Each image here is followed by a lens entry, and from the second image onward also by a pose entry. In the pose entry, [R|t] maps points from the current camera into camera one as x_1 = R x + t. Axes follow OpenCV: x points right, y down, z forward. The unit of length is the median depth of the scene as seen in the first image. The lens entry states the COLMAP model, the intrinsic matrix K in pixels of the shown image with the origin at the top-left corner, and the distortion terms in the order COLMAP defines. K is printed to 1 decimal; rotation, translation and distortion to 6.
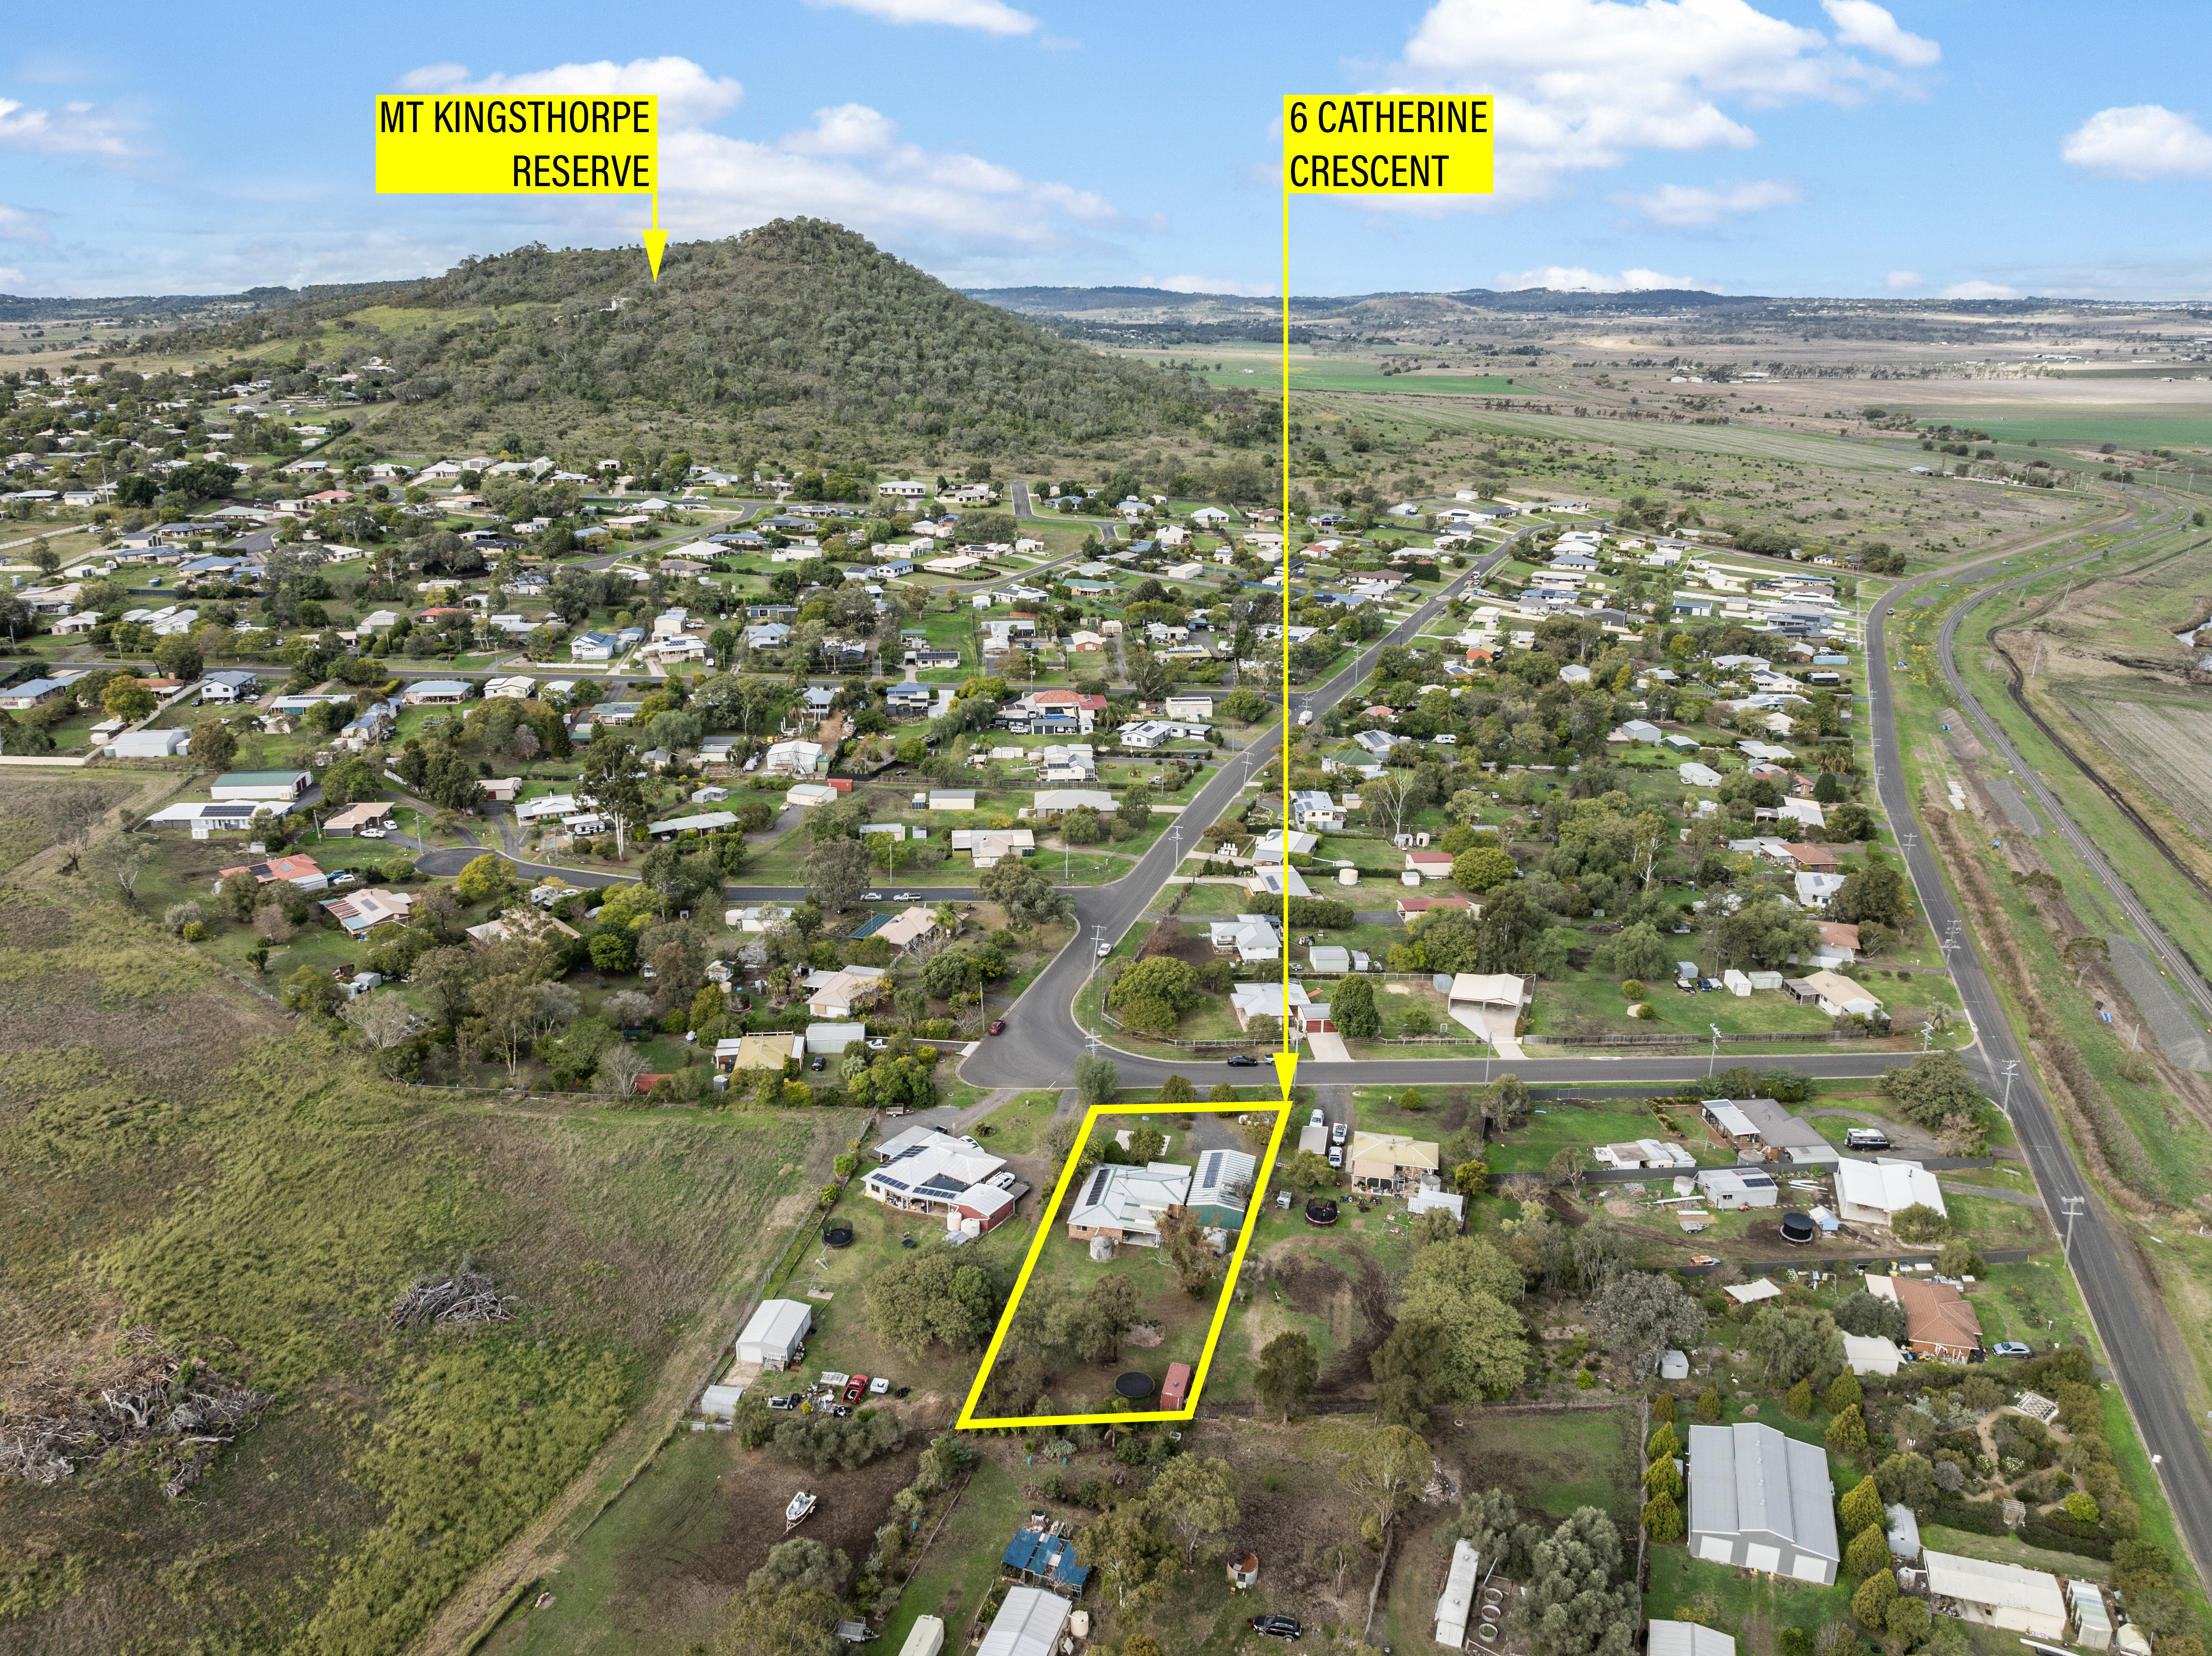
lens RADIAL K [[1620.5, 0, 1106.0], [0, 1620.5, 828.0], [0, 0, 1]] dist [-0.040742, -0.005772]
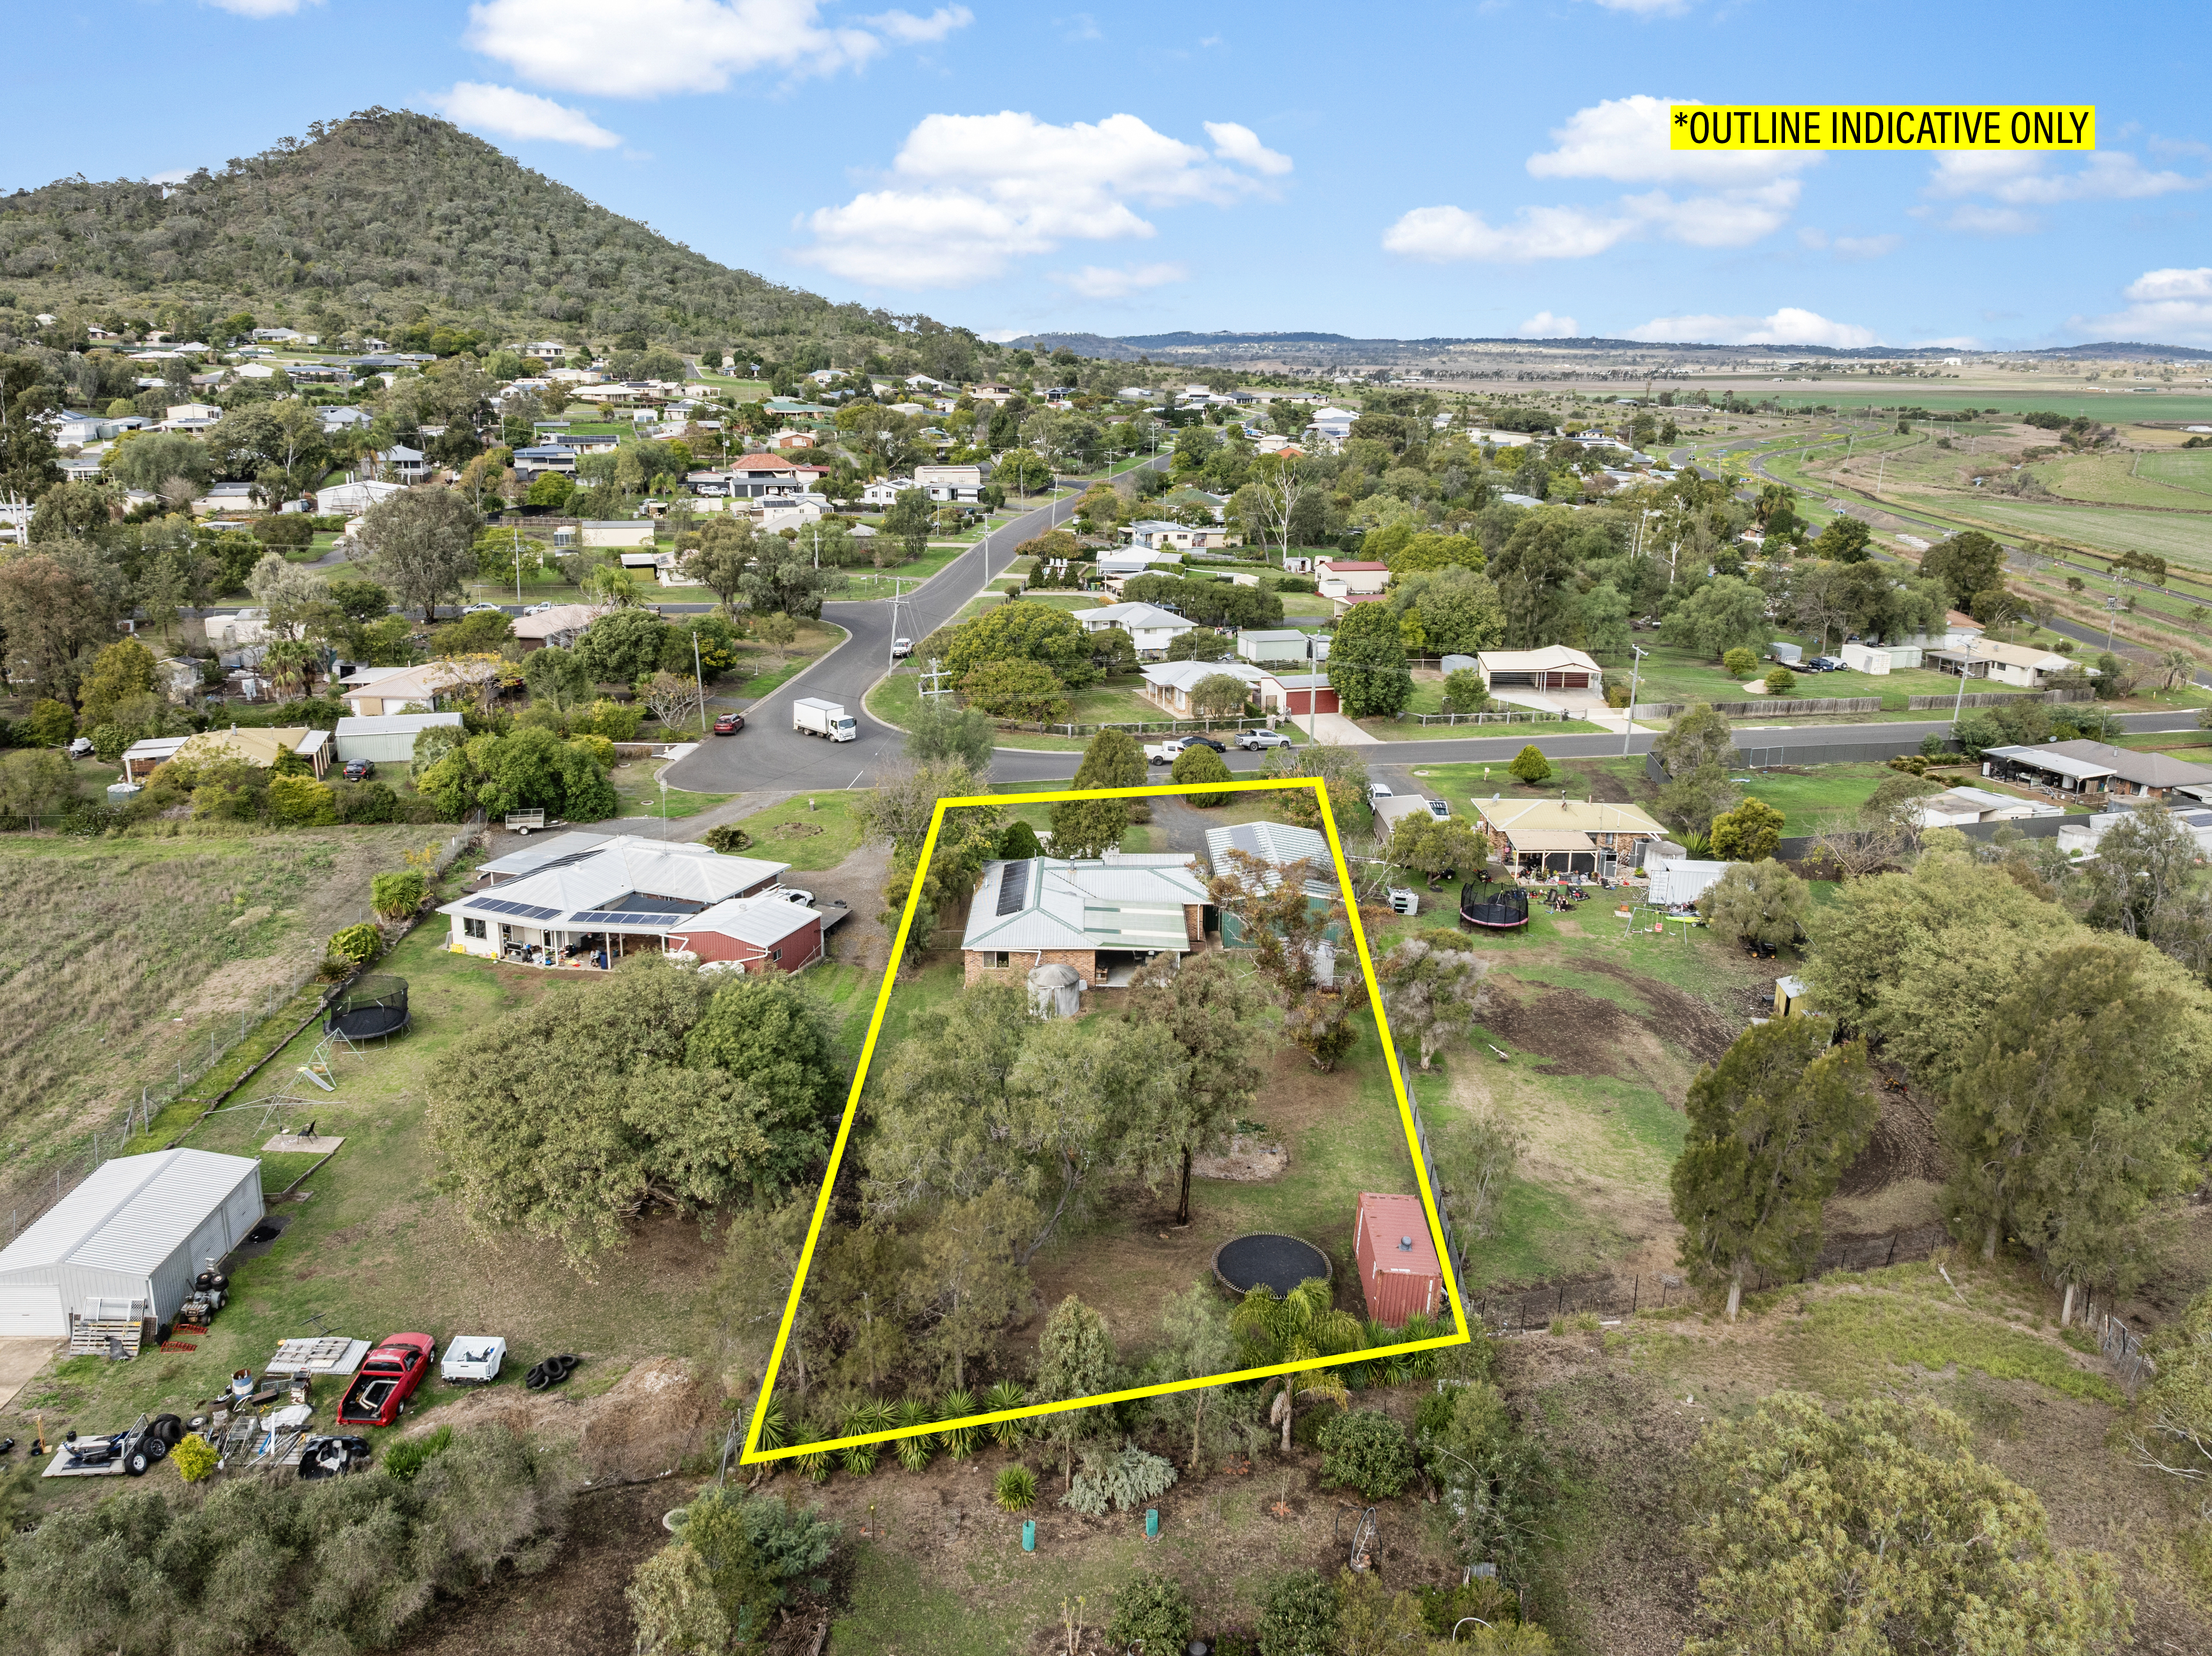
lens RADIAL K [[1642.1, 0, 1163.7], [0, 1642.1, 769.9], [0, 0, 1]] dist [-0.053413, 0.000267]
pose [[0.971686, -0.046656, 0.231622, -0.064276], [0.060429, 0.996779, -0.052726, 0.208706], [-0.228416, 0.065230, 0.971376, 0.537731]]
